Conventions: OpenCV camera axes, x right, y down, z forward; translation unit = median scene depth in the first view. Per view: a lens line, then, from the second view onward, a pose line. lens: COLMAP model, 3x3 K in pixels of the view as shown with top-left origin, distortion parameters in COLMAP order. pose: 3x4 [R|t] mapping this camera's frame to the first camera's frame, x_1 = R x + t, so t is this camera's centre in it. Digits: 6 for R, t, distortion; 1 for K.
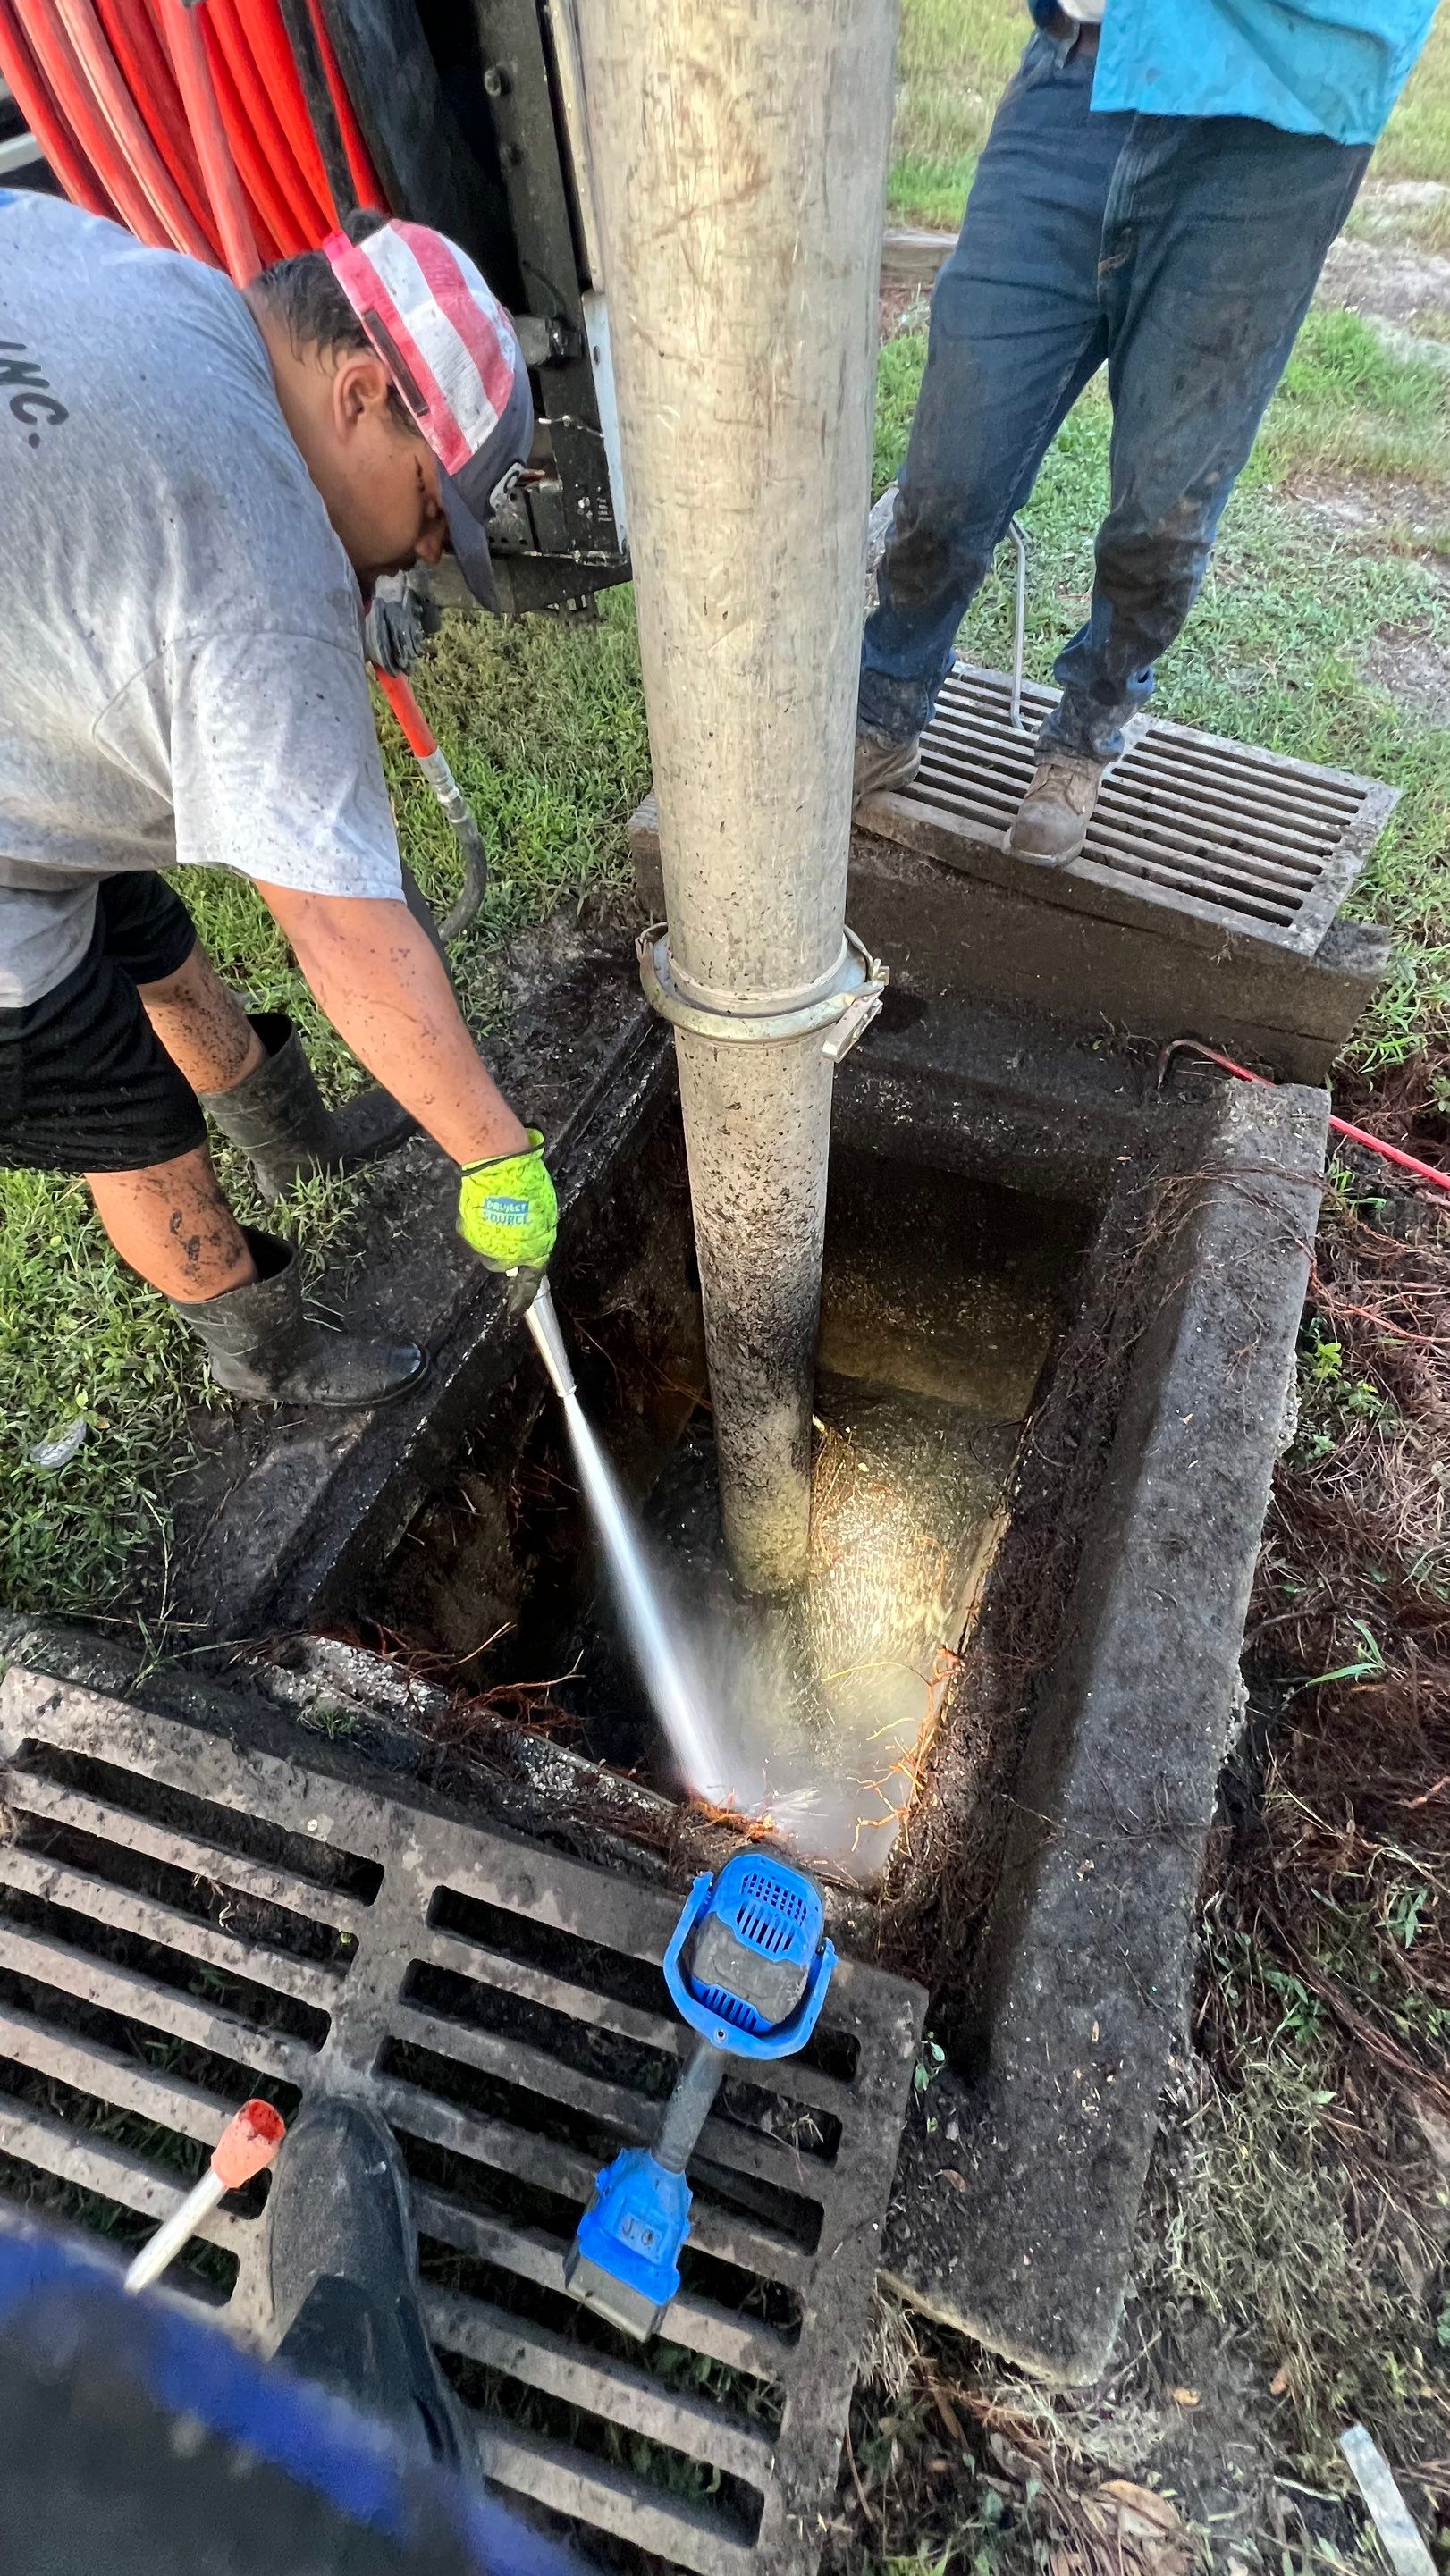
lens RADIAL K [[1051.9, 0, 728.6], [0, 1051.9, 1286.5], [0, 0, 1]] dist [-0.002654, 0.000585]
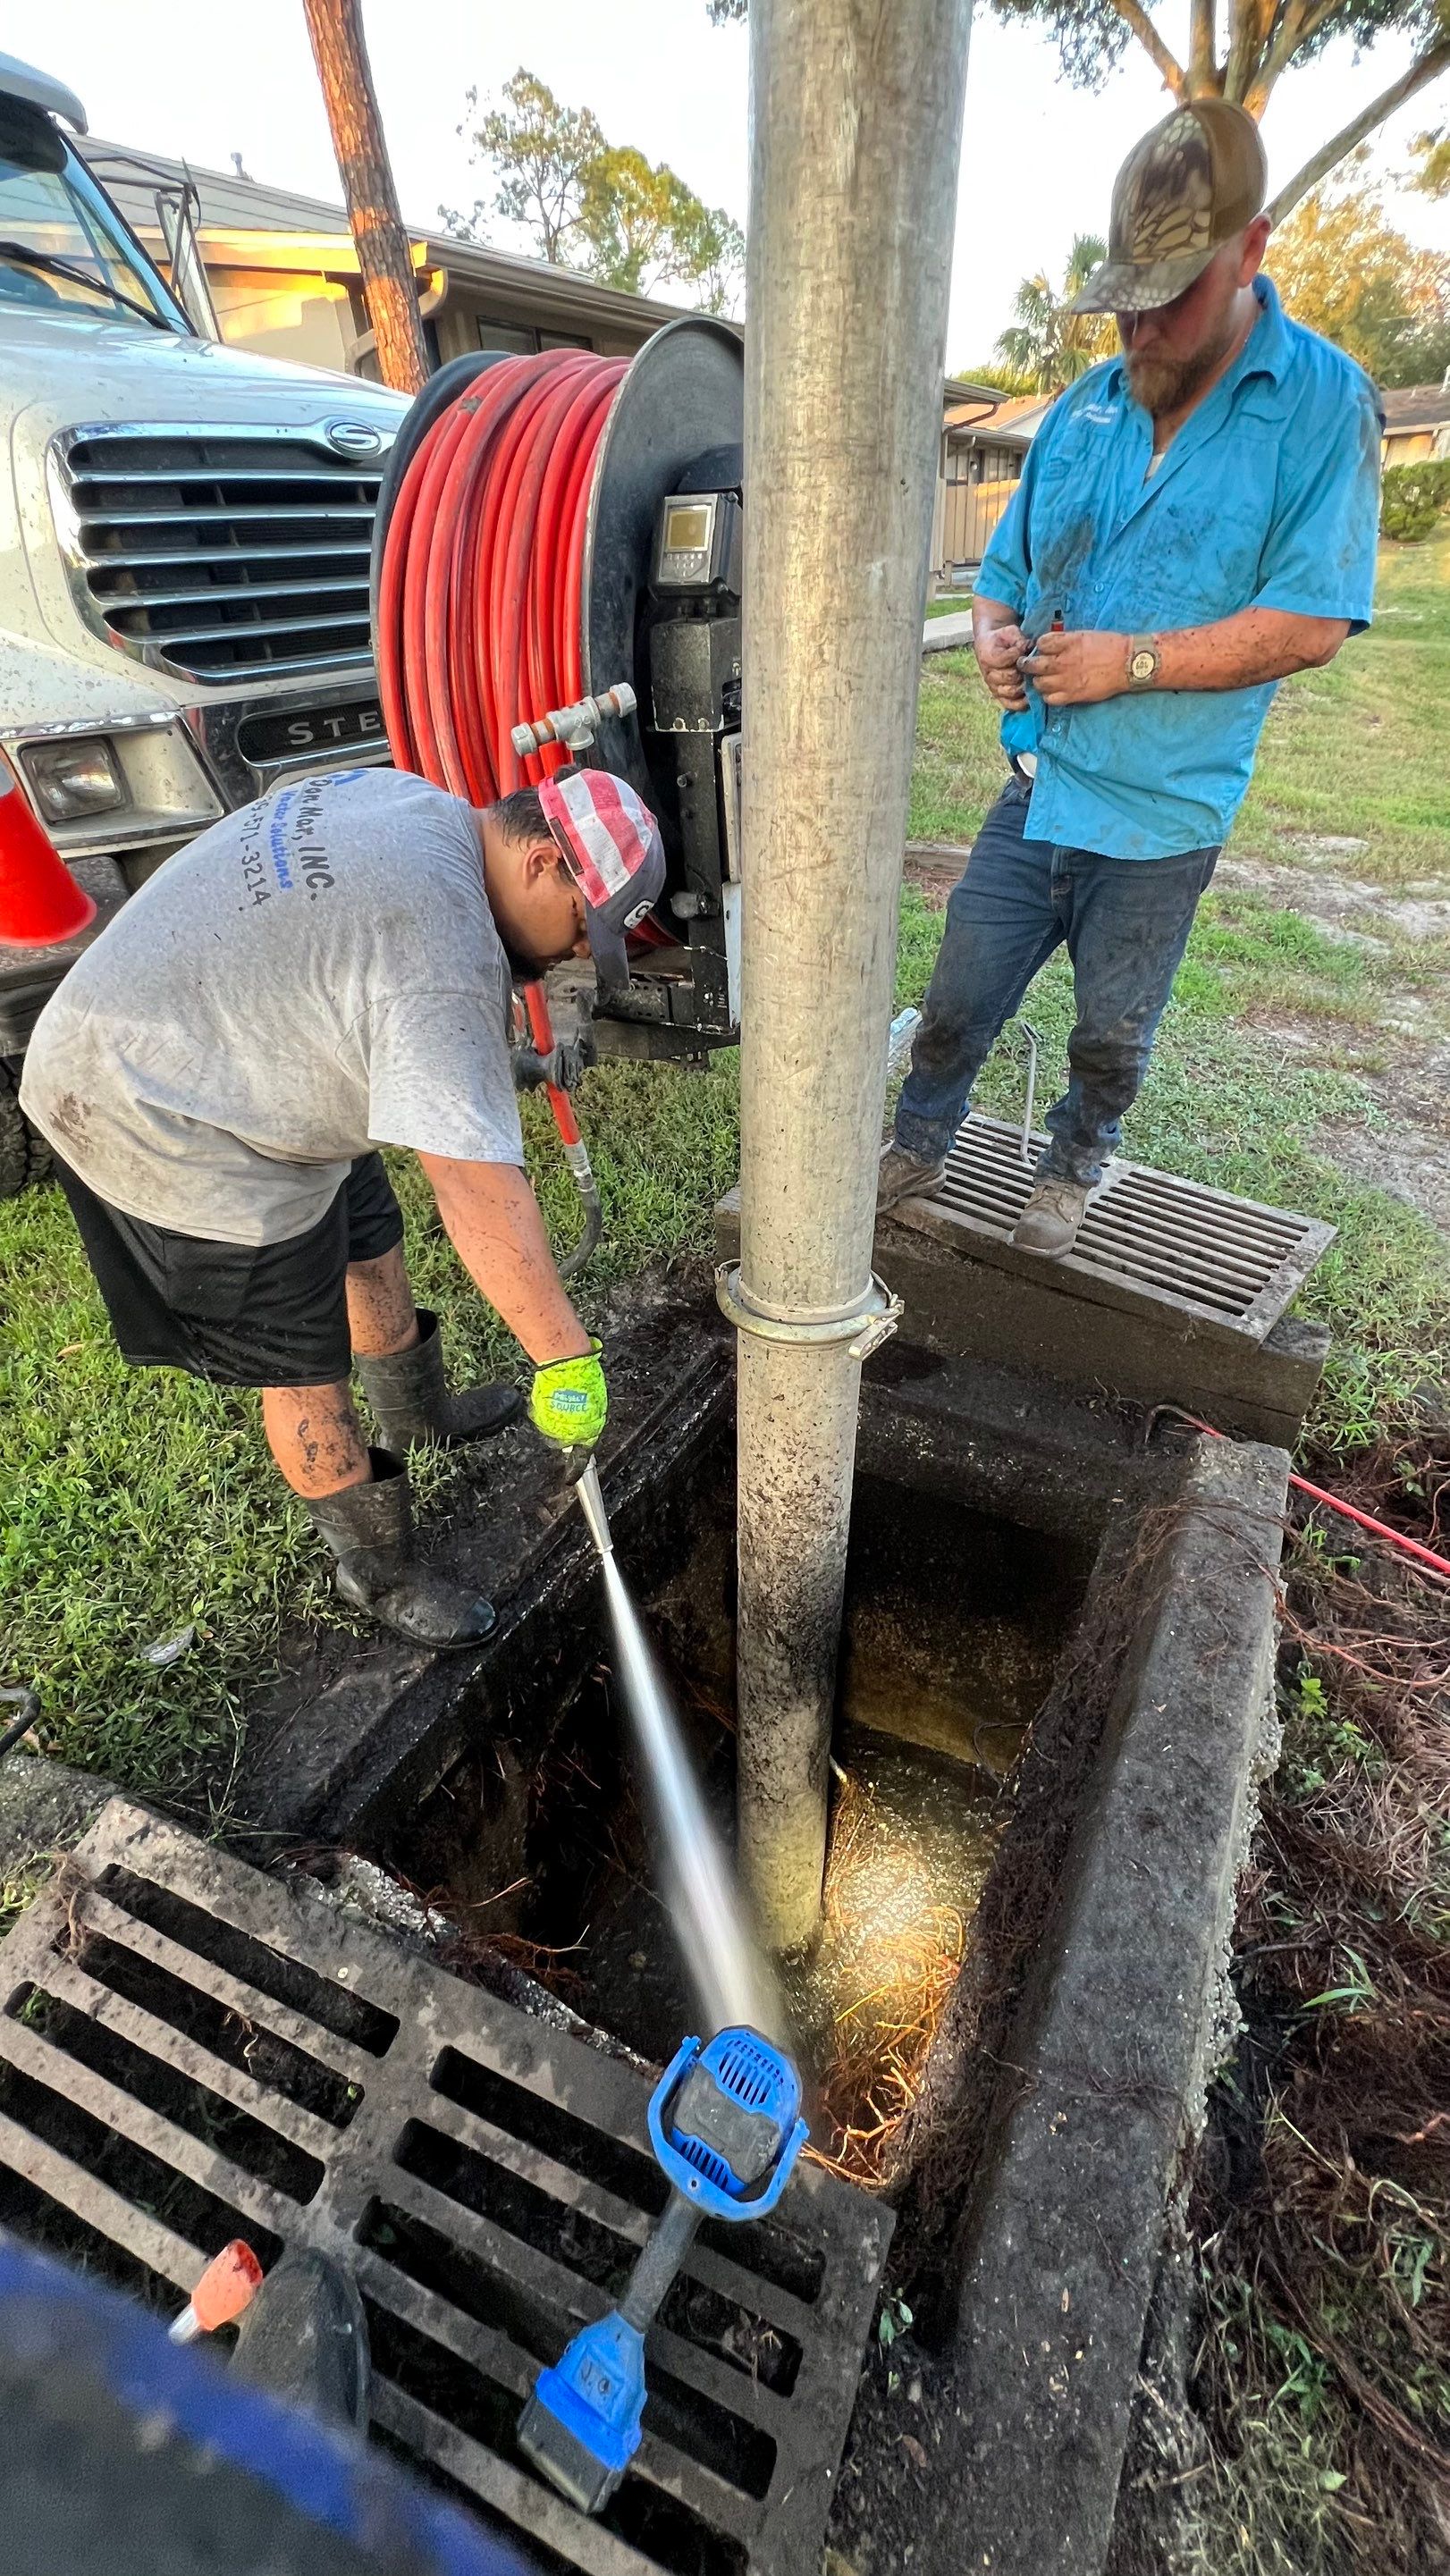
lens RADIAL K [[1049.1, 0, 728.2], [0, 1049.1, 1272.0], [0, 0, 1]] dist [-0.000895, 0.000746]
pose [[0.994648, 0.079856, -0.065561, 0.015185], [-0.098649, 0.922642, -0.372827, 0.164698], [0.030717, 0.377299, 0.925582, -0.226823]]
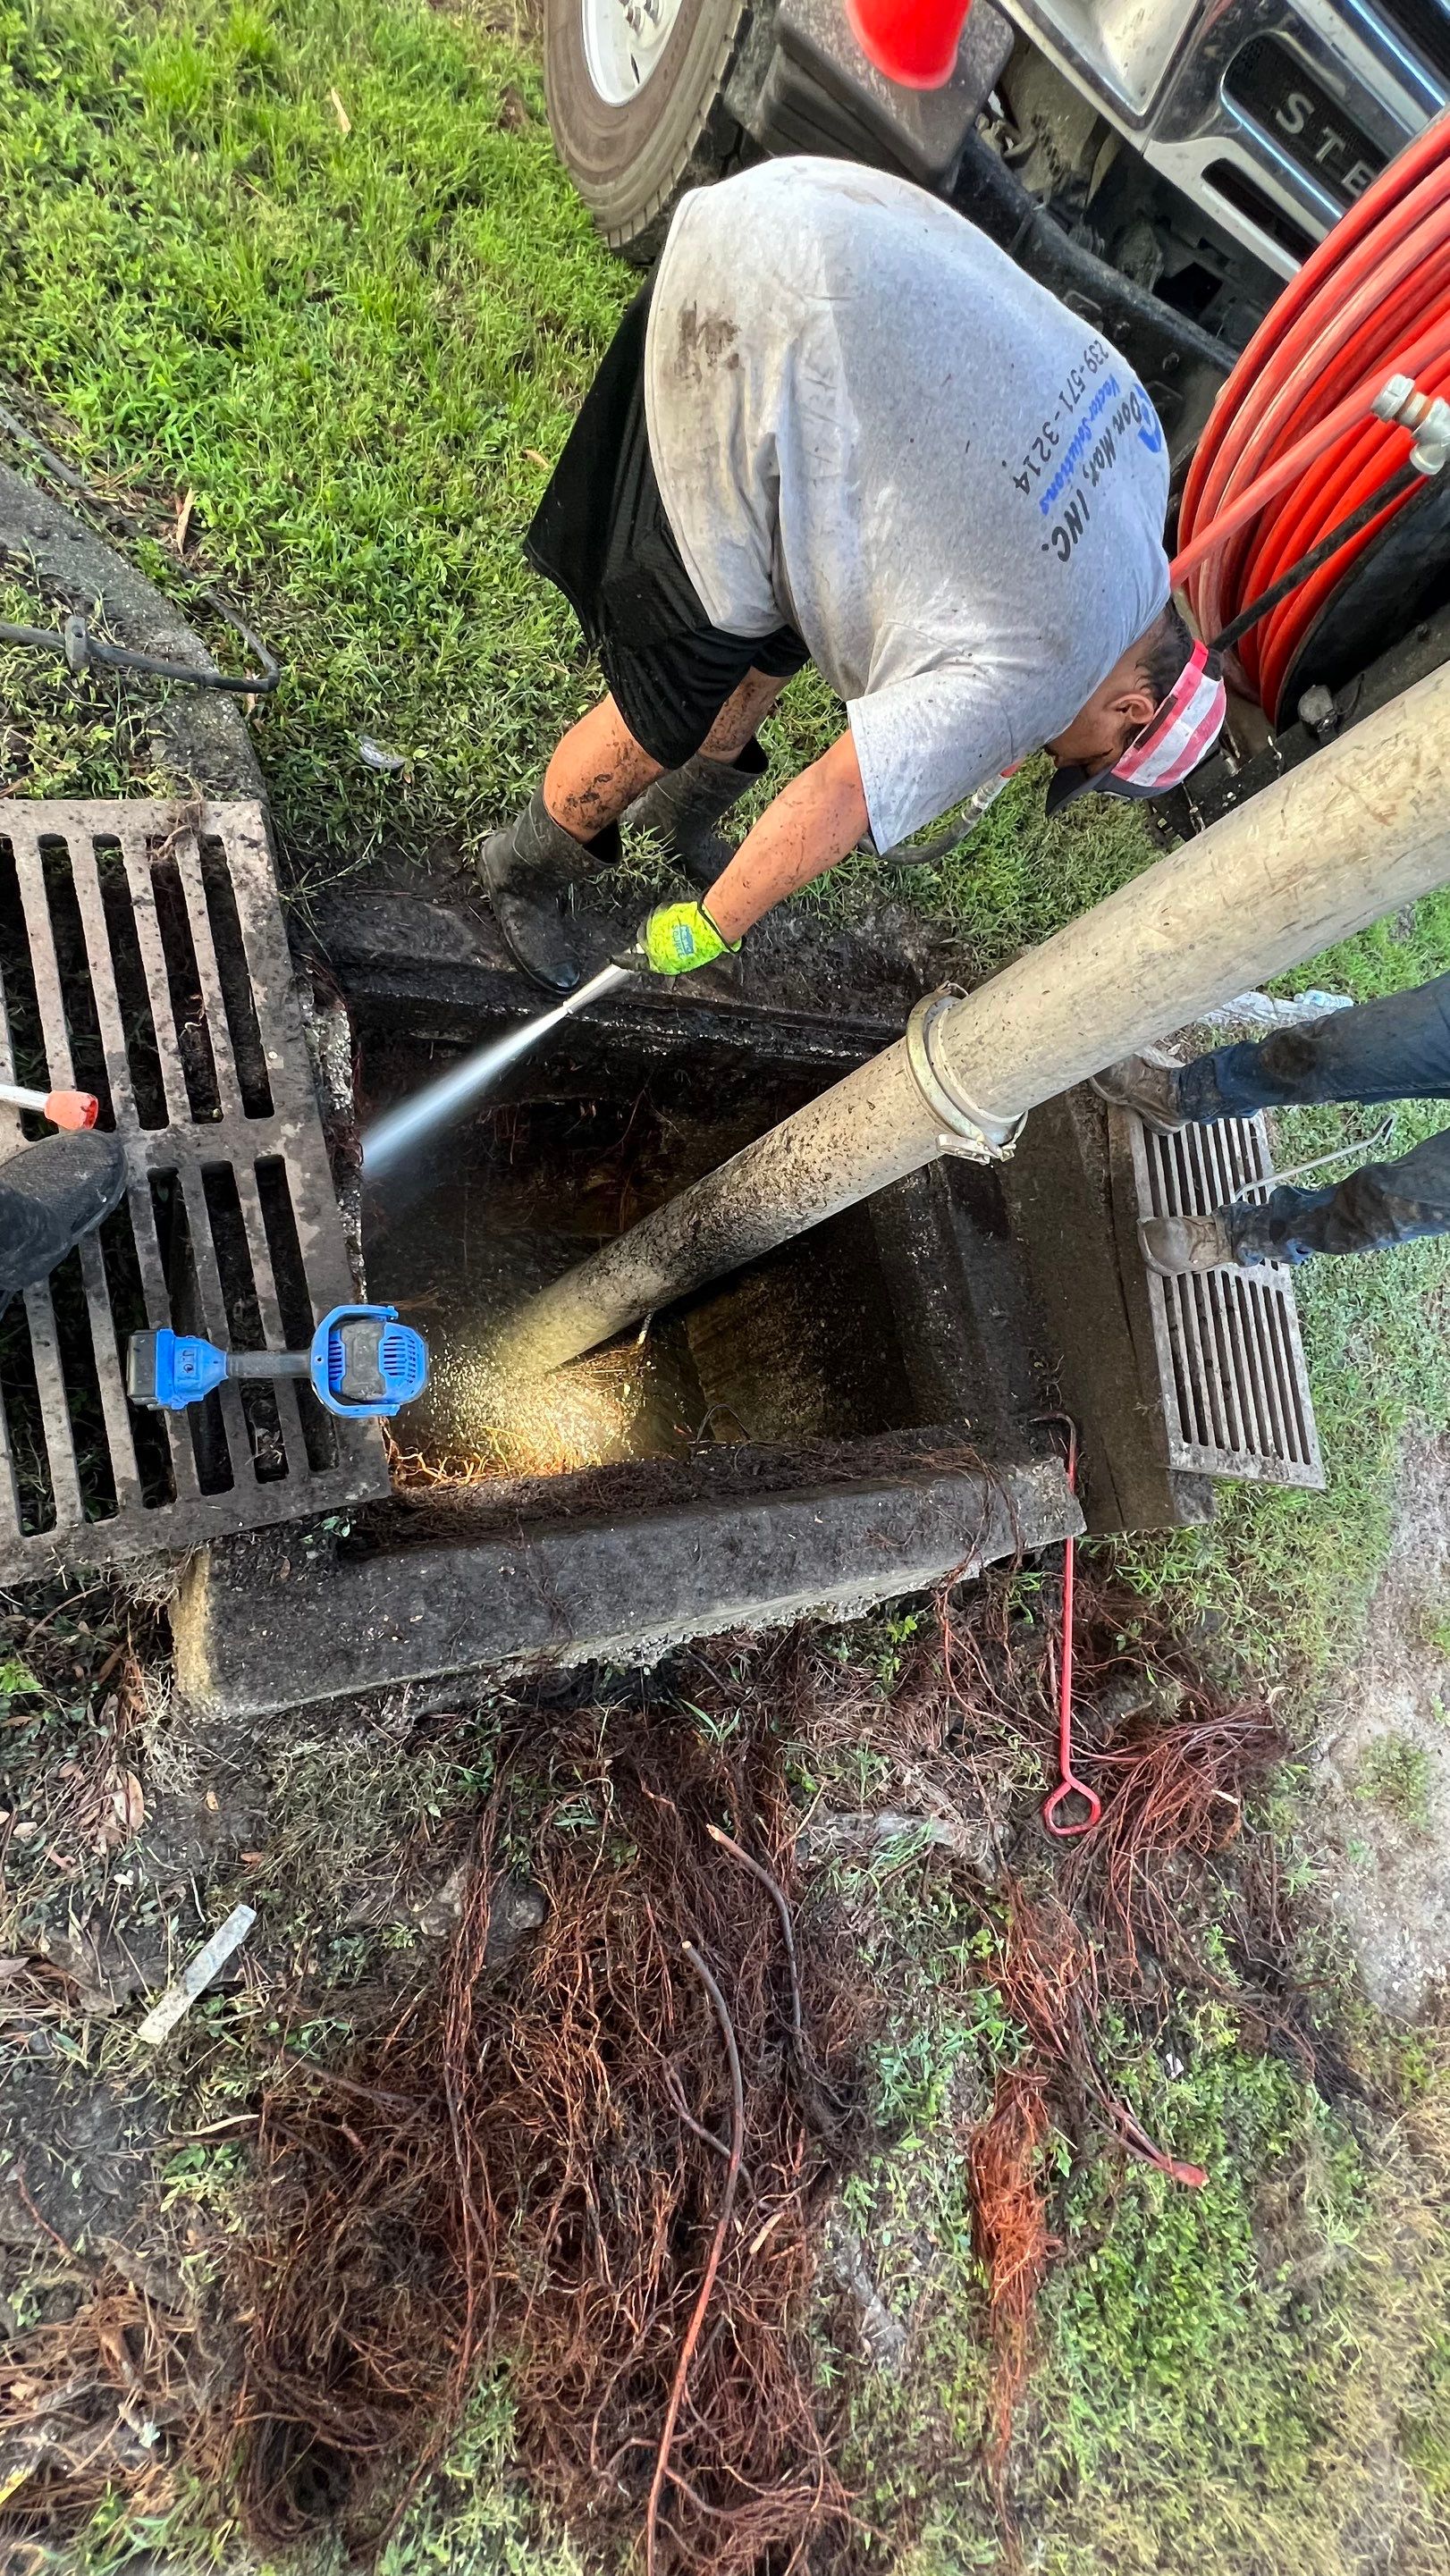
lens RADIAL K [[1051.9, 0, 728.6], [0, 1051.9, 1286.5], [0, 0, 1]] dist [-0.002654, 0.000585]
pose [[0.460929, 0.886332, 0.044260, 0.066133], [-0.885879, 0.462502, -0.036212, 0.142087], [-0.052566, -0.022518, 0.998364, -0.321774]]
